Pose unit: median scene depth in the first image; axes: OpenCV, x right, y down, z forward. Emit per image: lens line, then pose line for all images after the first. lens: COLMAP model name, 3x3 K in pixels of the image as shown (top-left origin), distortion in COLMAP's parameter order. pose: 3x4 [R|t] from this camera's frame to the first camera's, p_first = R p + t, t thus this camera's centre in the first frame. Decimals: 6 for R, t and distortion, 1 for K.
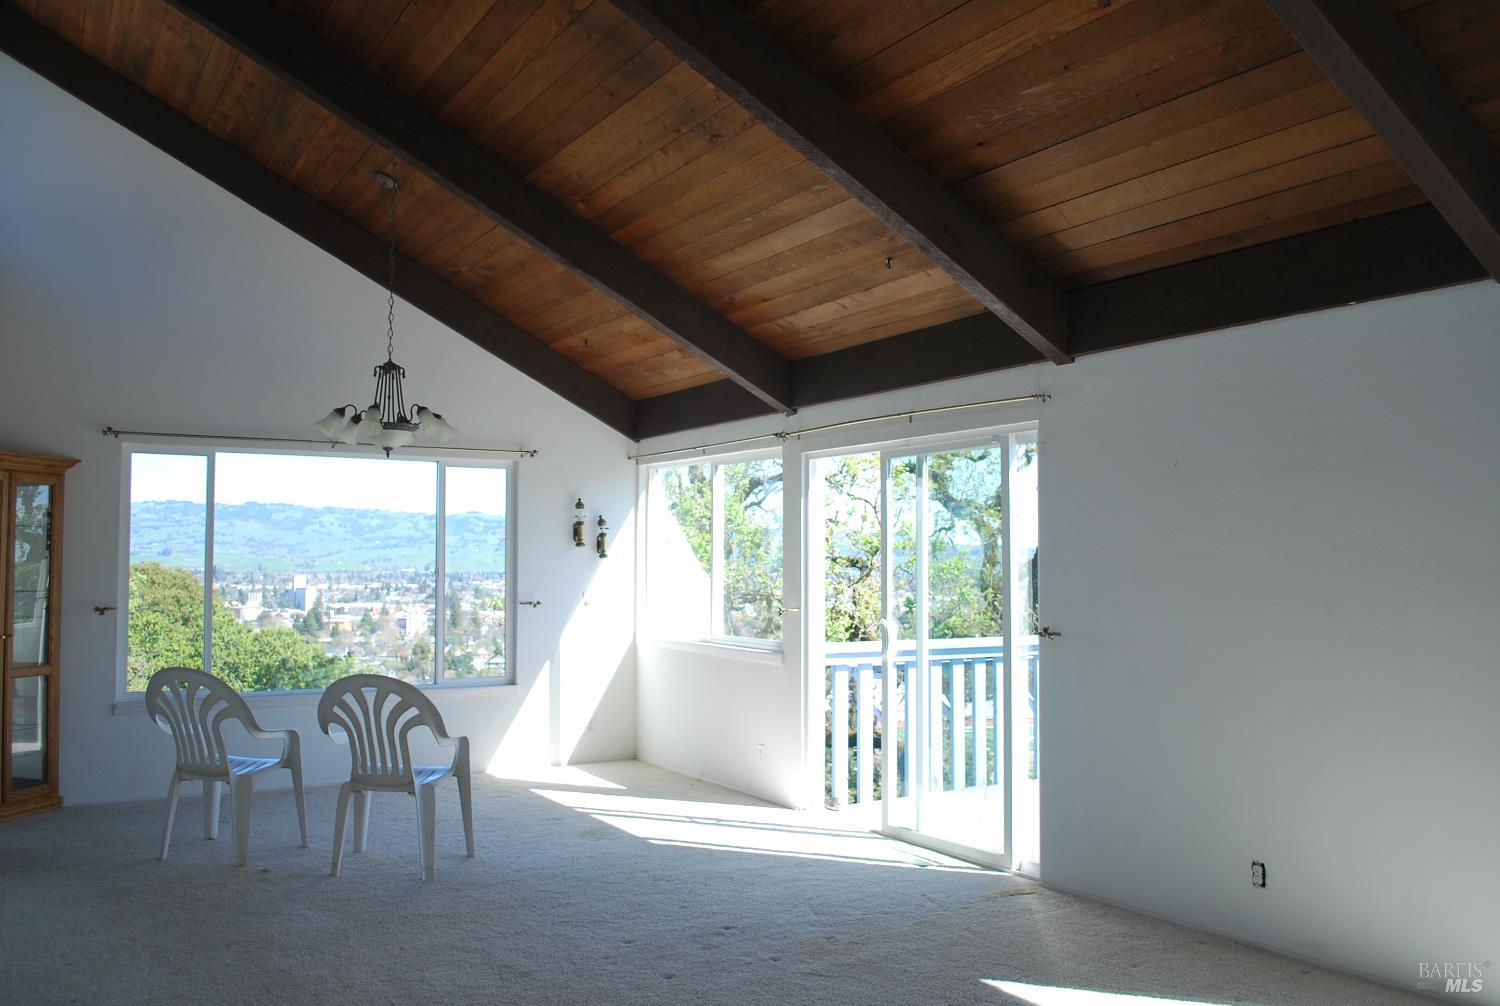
lens RADIAL K [[1194.6, 0, 749.2], [0, 1194.6, 502.2], [0, 0, 1]] dist [-0.082173, -0.002927]
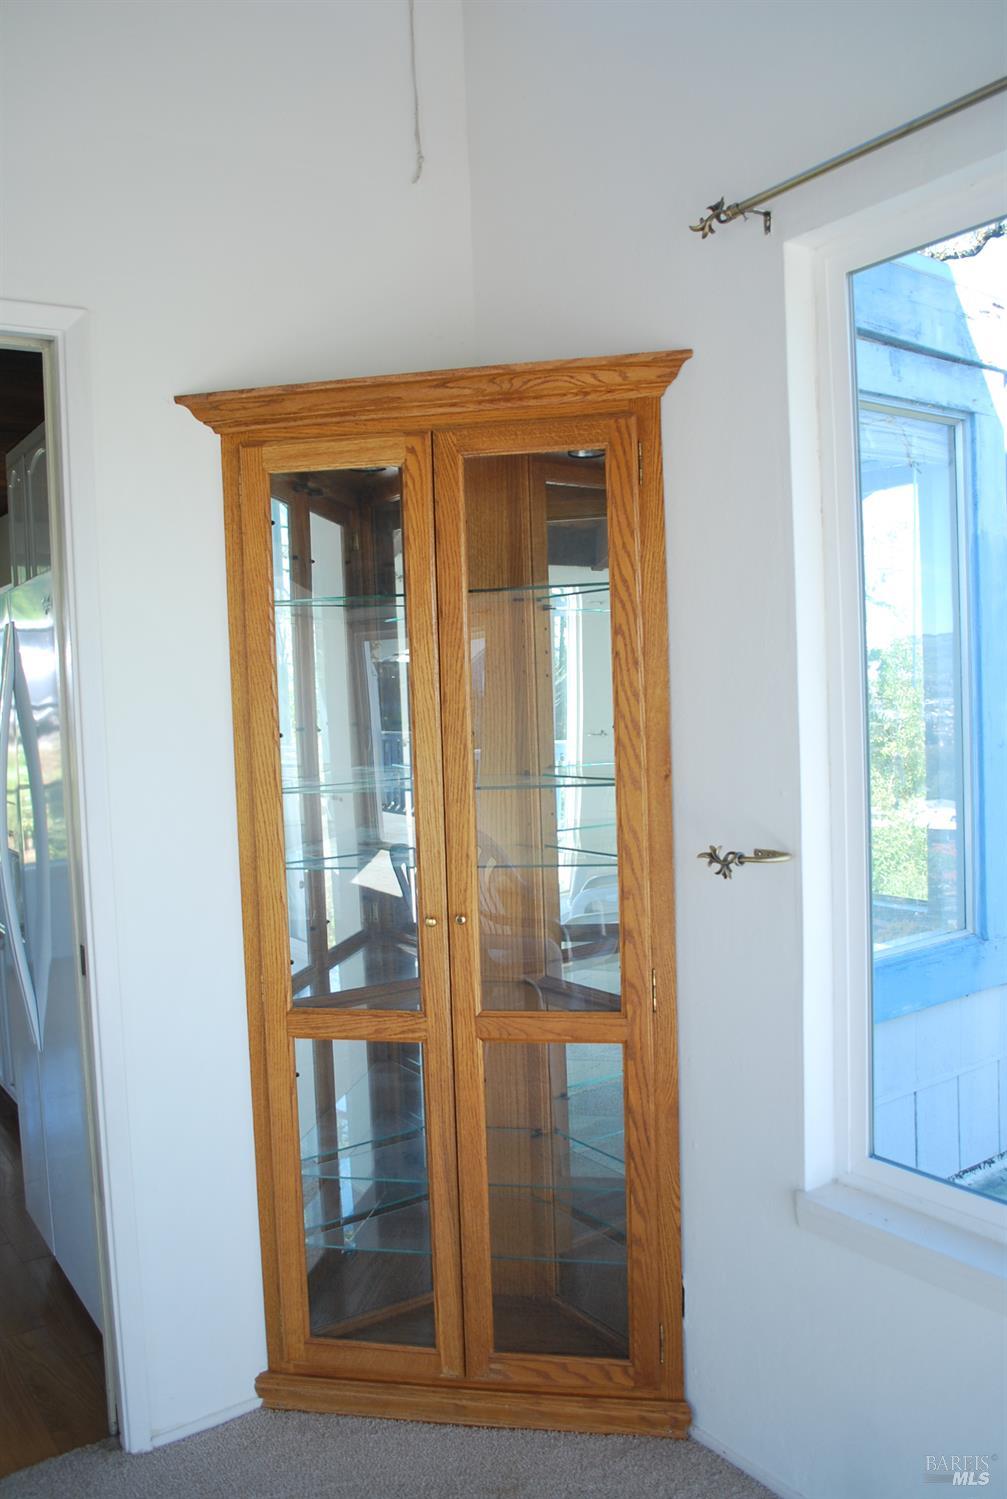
lens RADIAL K [[1193.8, 0, 499.8], [0, 1193.8, 742.3], [0, 0, 1]] dist [-0.082173, -0.002927]
pose [[0.041297, 0.041611, -0.998280, -0.227541], [0.093214, 0.994614, 0.045315, 0.038521], [0.994789, -0.094925, 0.037196, 0.782797]]
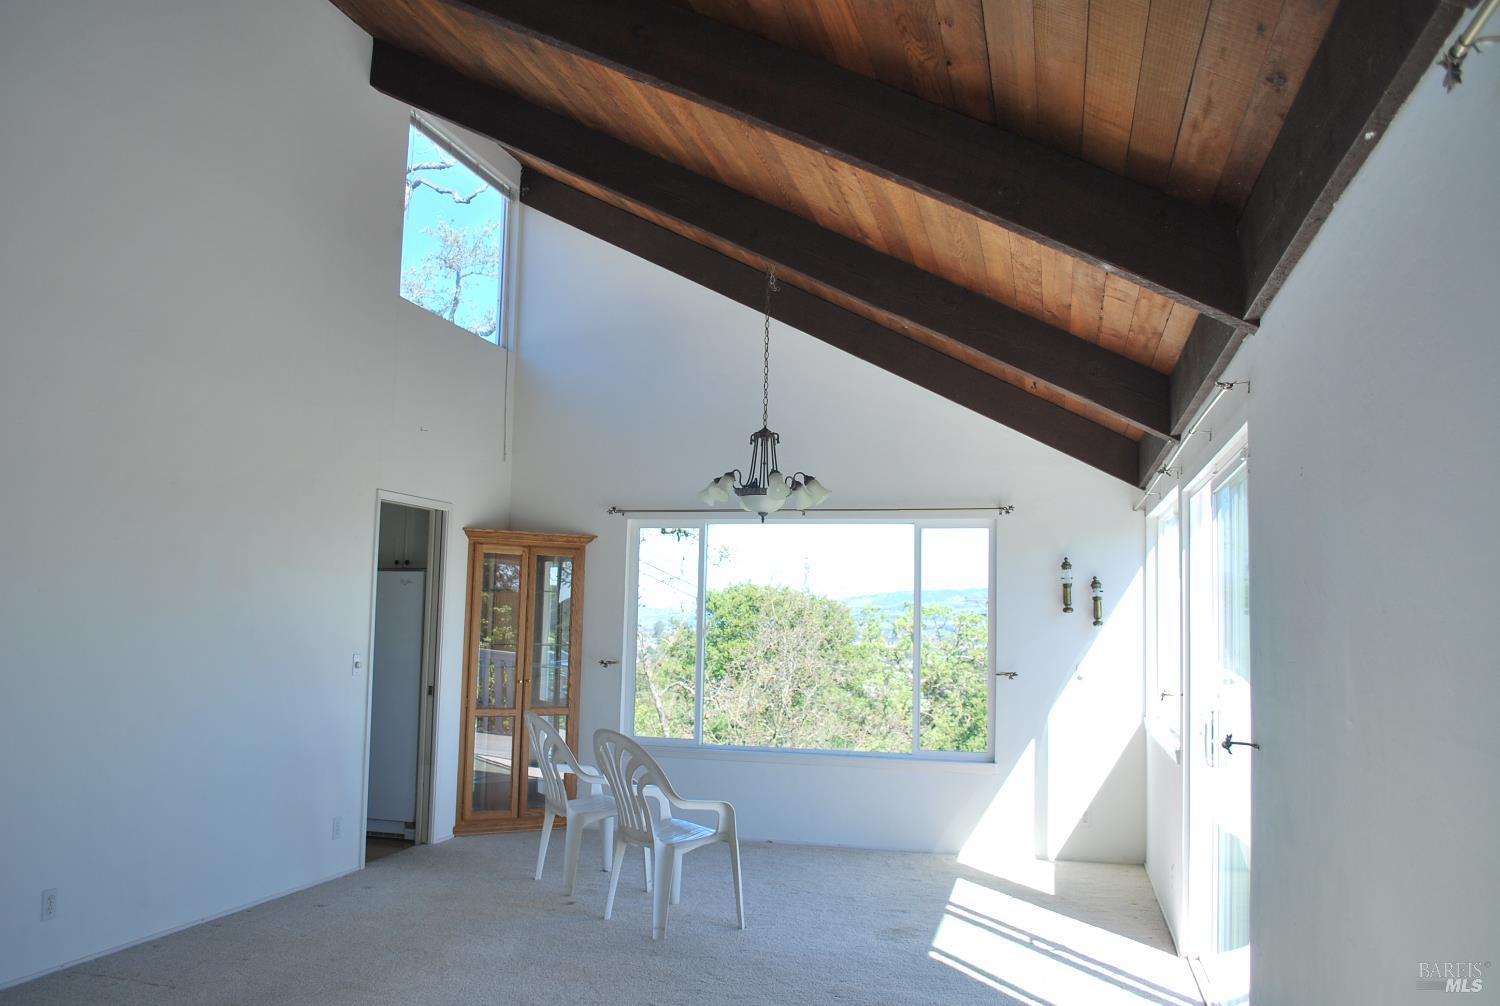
lens RADIAL K [[1194.6, 0, 749.9], [0, 1194.6, 507.1], [0, 0, 1]] dist [-0.082173, -0.002927]
pose [[0.679006, -0.056358, -0.731966, 0.359062], [0.017082, 0.997992, -0.060995, 0.009501], [0.733934, 0.028913, 0.678605, 0.239371]]
